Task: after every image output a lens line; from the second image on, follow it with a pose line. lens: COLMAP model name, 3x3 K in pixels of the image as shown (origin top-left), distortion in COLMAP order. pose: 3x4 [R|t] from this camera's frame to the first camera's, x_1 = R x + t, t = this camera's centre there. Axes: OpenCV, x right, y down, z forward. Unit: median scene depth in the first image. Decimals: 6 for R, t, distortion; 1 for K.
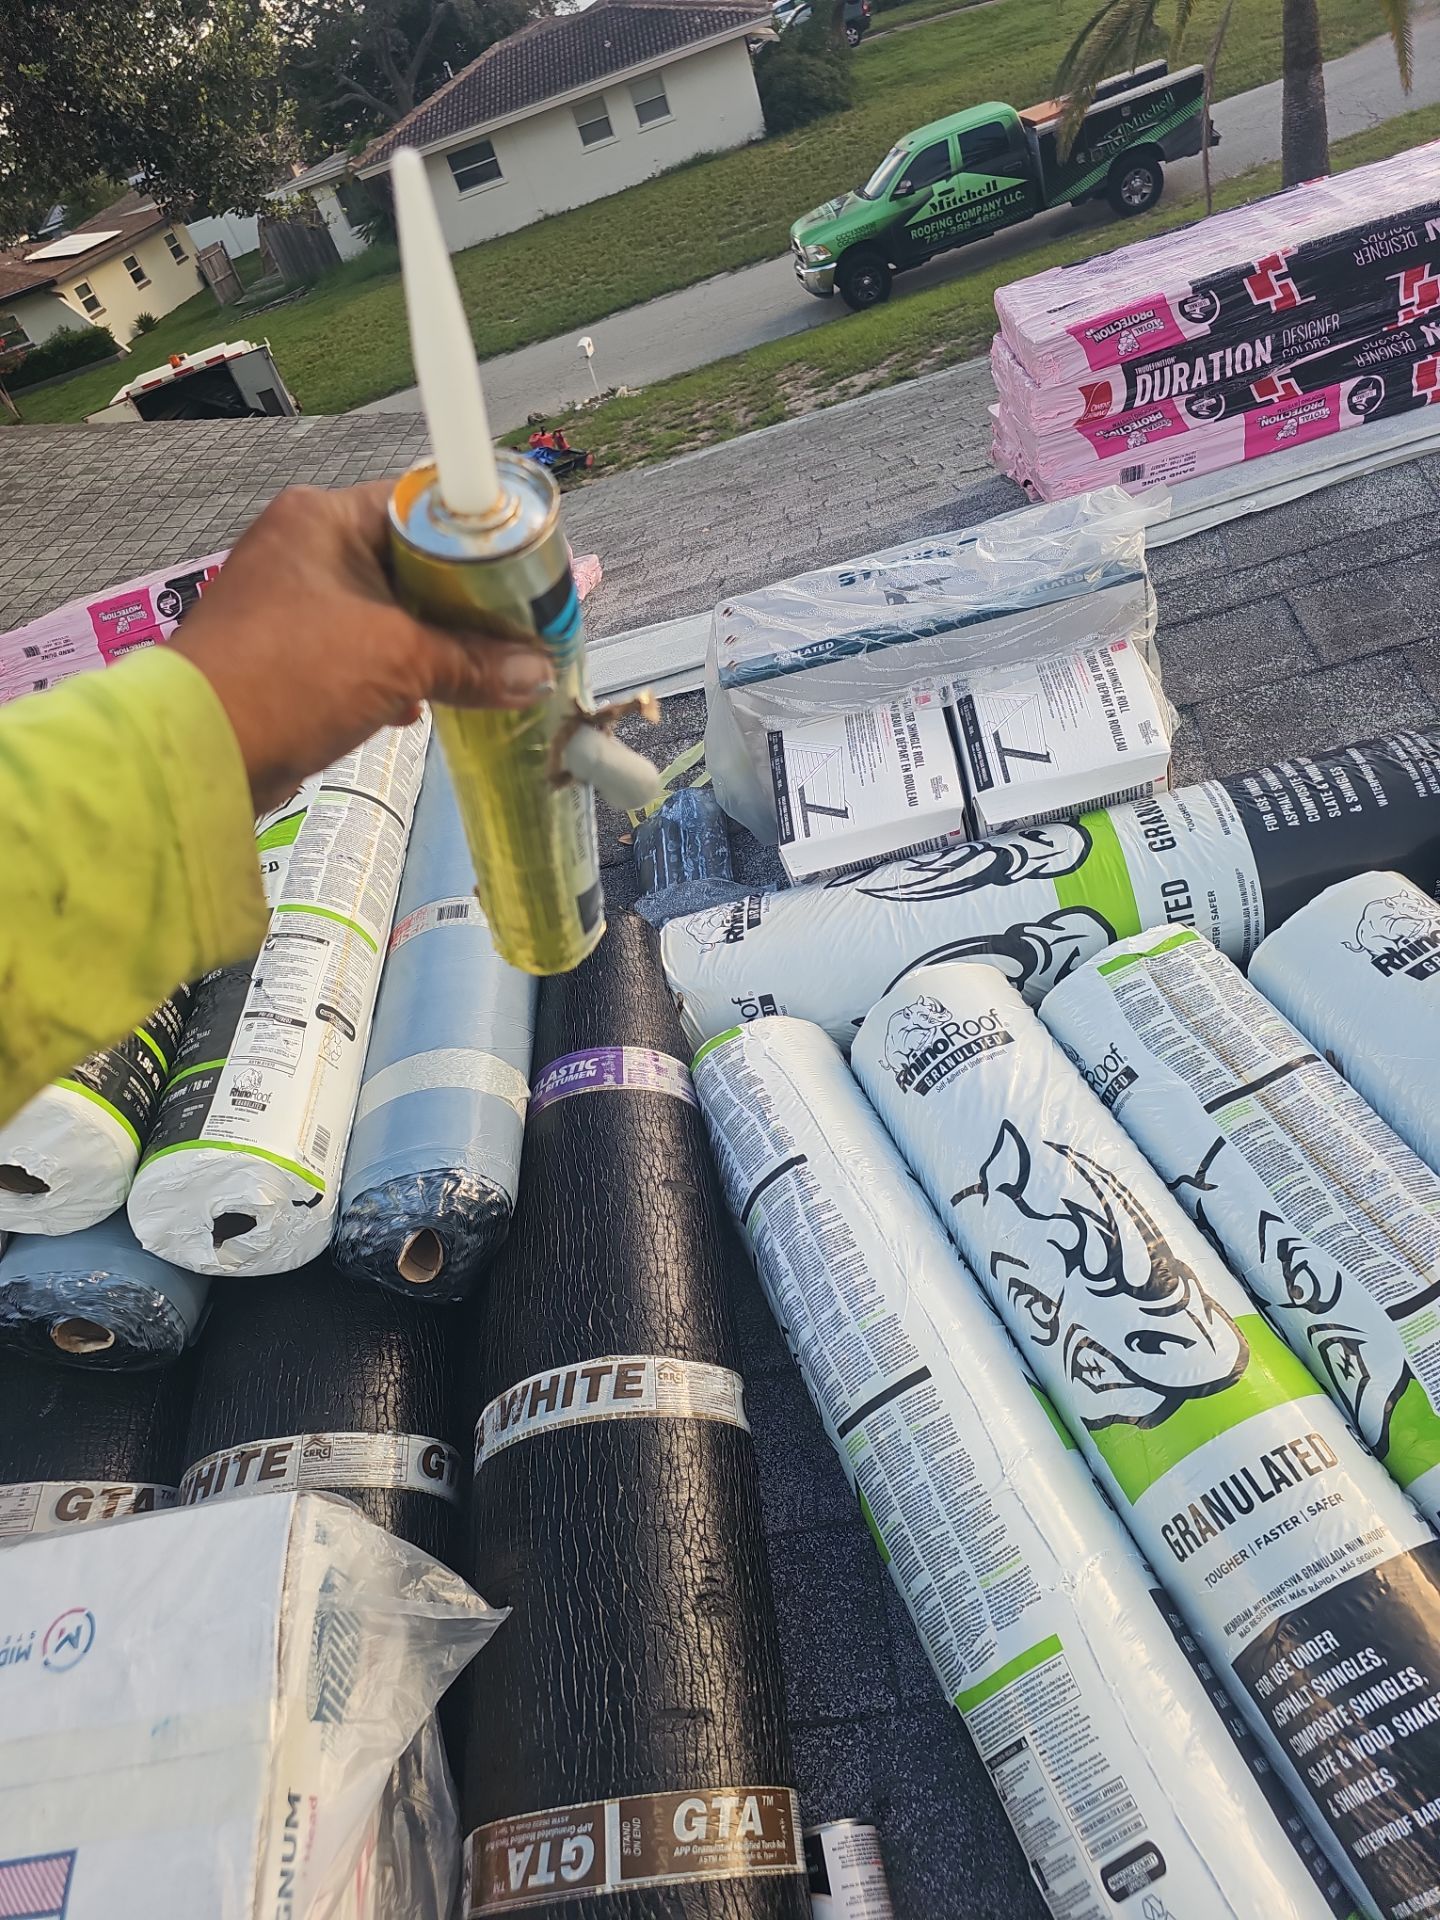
lens RADIAL K [[1274.7, 0, 720.0], [0, 1274.7, 960.0], [0, 0, 1]] dist [0.050213, -0.034823]
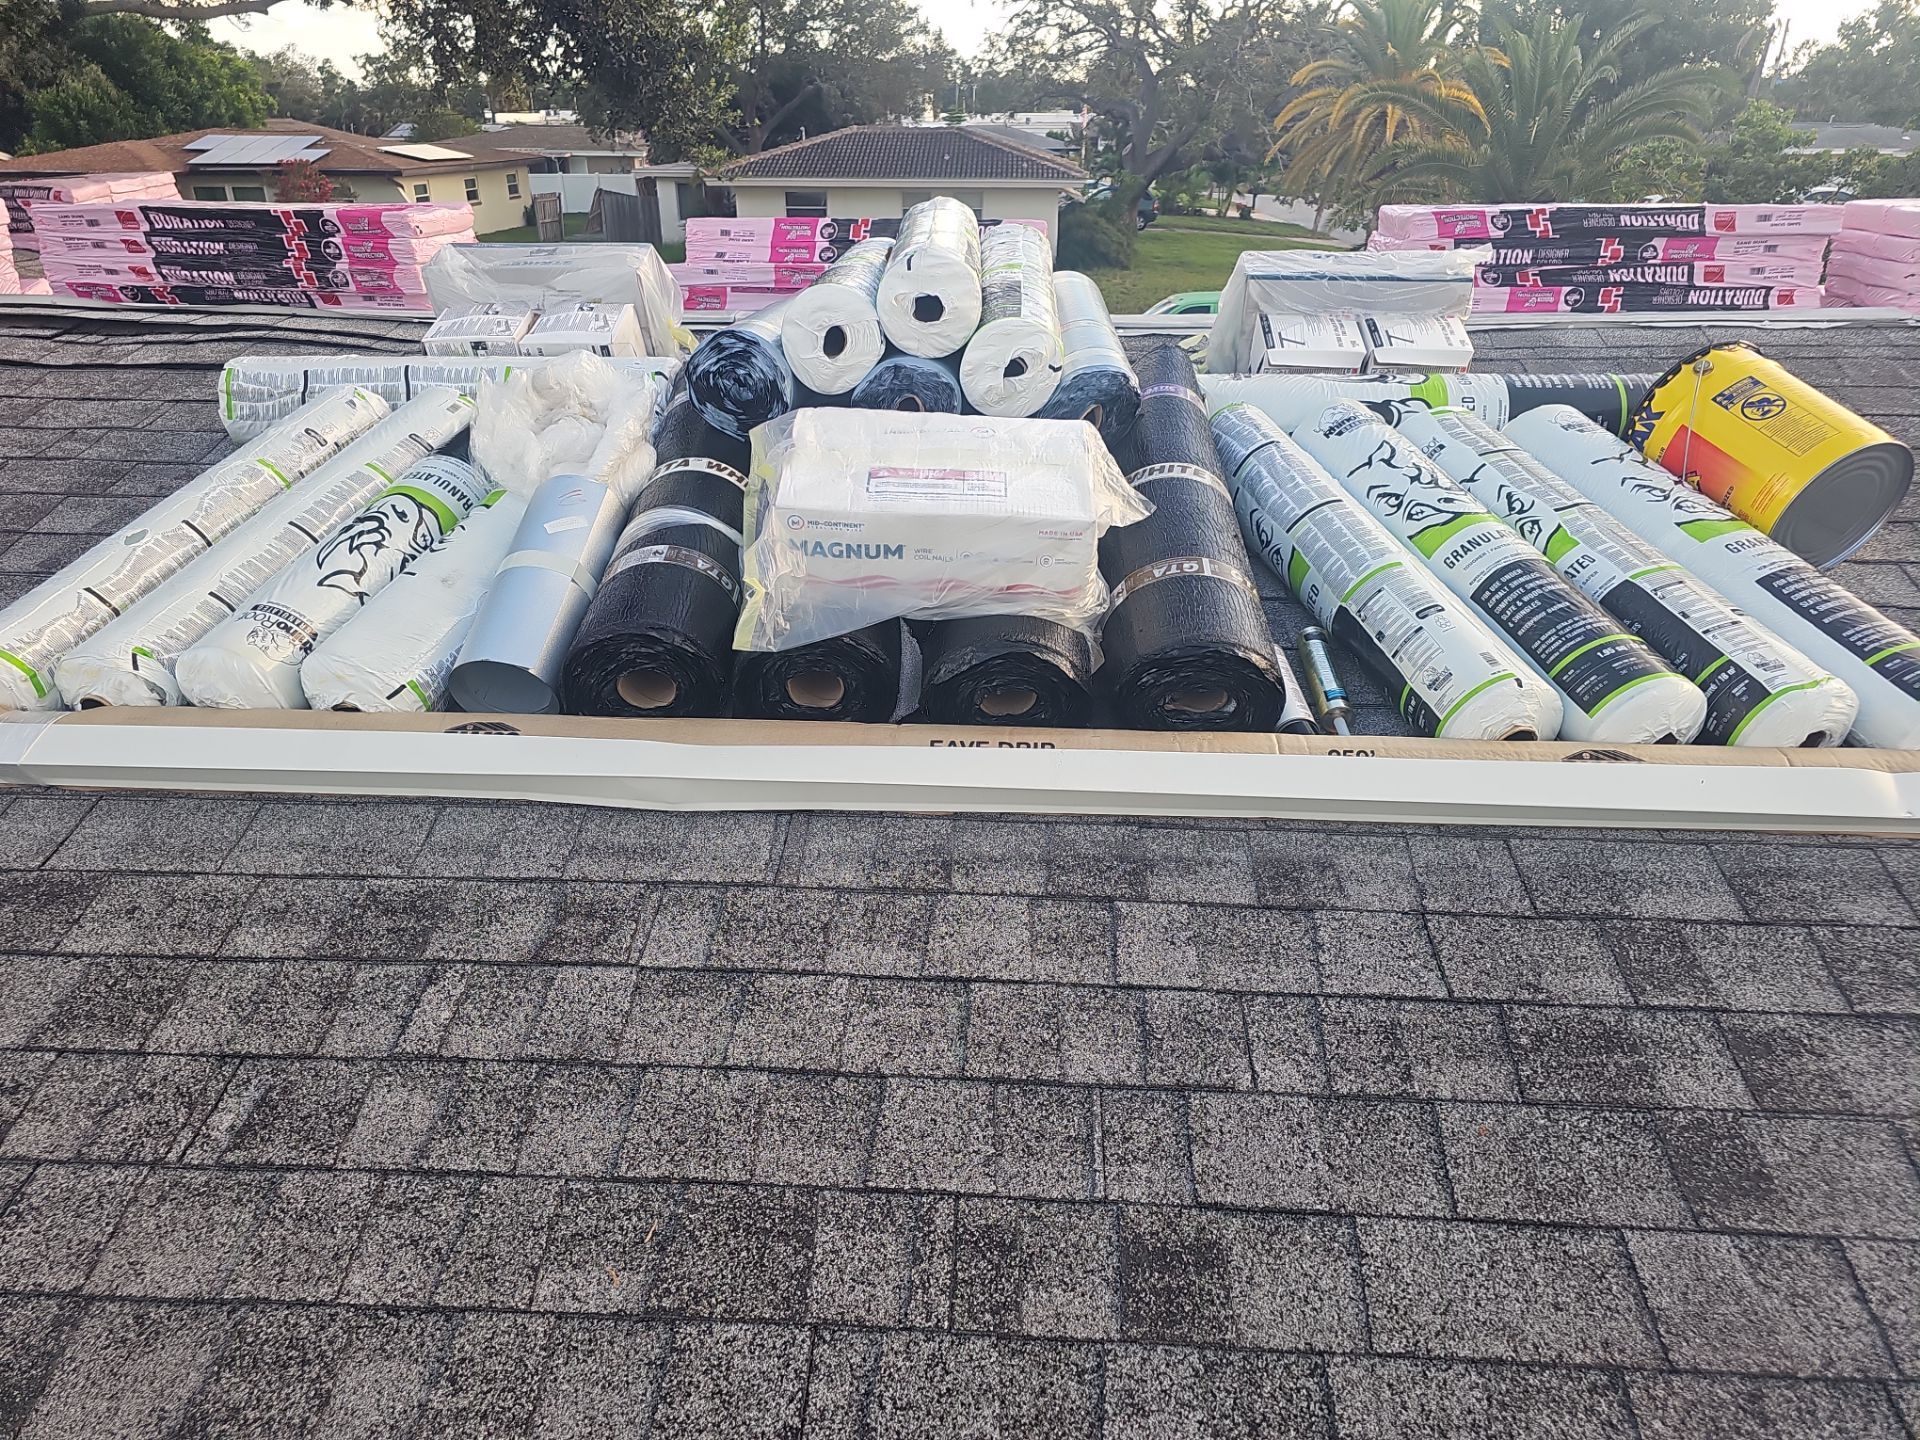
lens RADIAL K [[1274.7, 0, 951.5], [0, 1274.7, 697.8], [0, 0, 1]] dist [0.050213, -0.034823]
pose [[0.952569, 0.297061, 0.066080, -0.393775], [-0.272935, 0.929983, -0.246248, 1.048703], [-0.134604, 0.216532, 0.966952, -0.707151]]
